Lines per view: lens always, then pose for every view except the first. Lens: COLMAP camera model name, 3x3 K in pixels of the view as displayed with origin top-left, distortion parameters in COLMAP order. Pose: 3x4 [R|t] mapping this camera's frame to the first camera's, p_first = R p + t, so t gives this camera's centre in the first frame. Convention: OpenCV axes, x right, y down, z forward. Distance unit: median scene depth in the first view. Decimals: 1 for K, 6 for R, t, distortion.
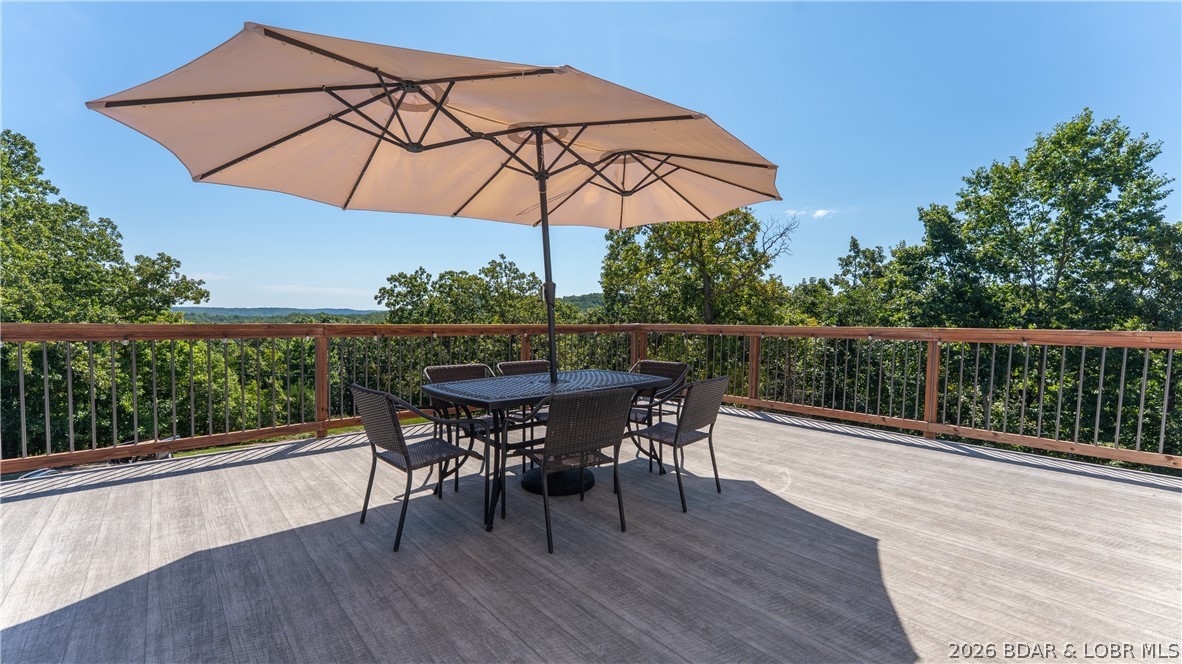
lens RADIAL K [[489.7, 0, 589.0], [0, 489.7, 330.7], [0, 0, 1]] dist [-0.006091, 0.000647]
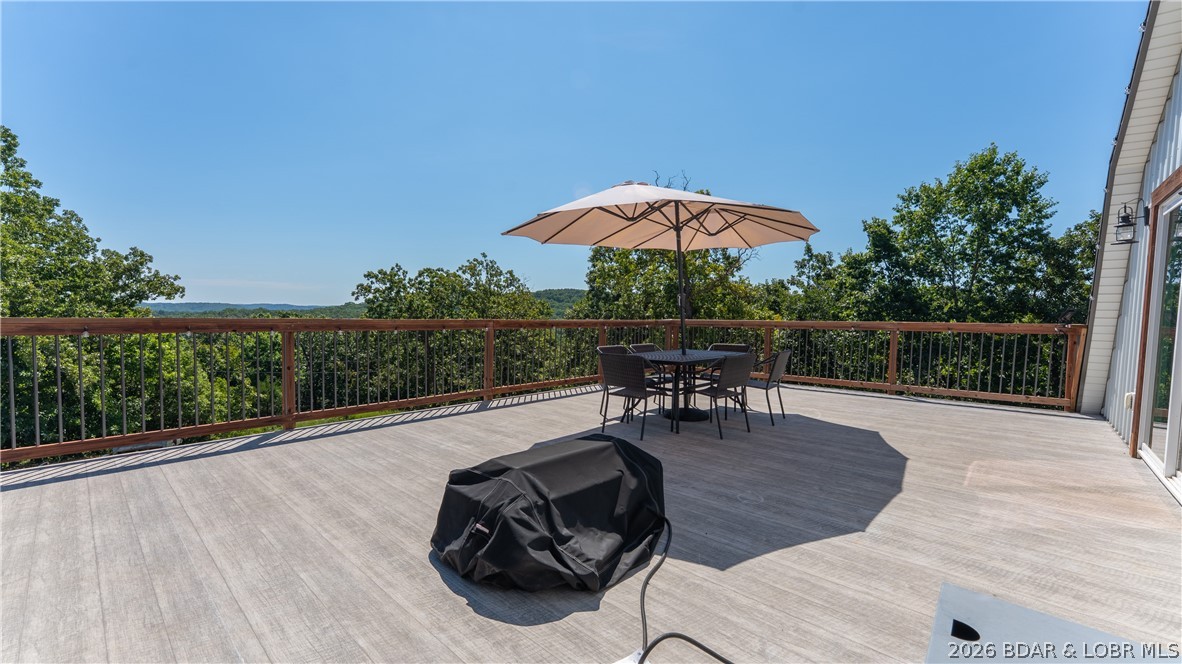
lens RADIAL K [[489.7, 0, 592.8], [0, 489.7, 324.9], [0, 0, 1]] dist [-0.006091, 0.000647]
pose [[0.994749, -0.001677, 0.102334, -0.087411], [0.002030, 0.999992, -0.003346, 0.001679], [-0.102327, 0.003536, 0.994745, -0.095614]]
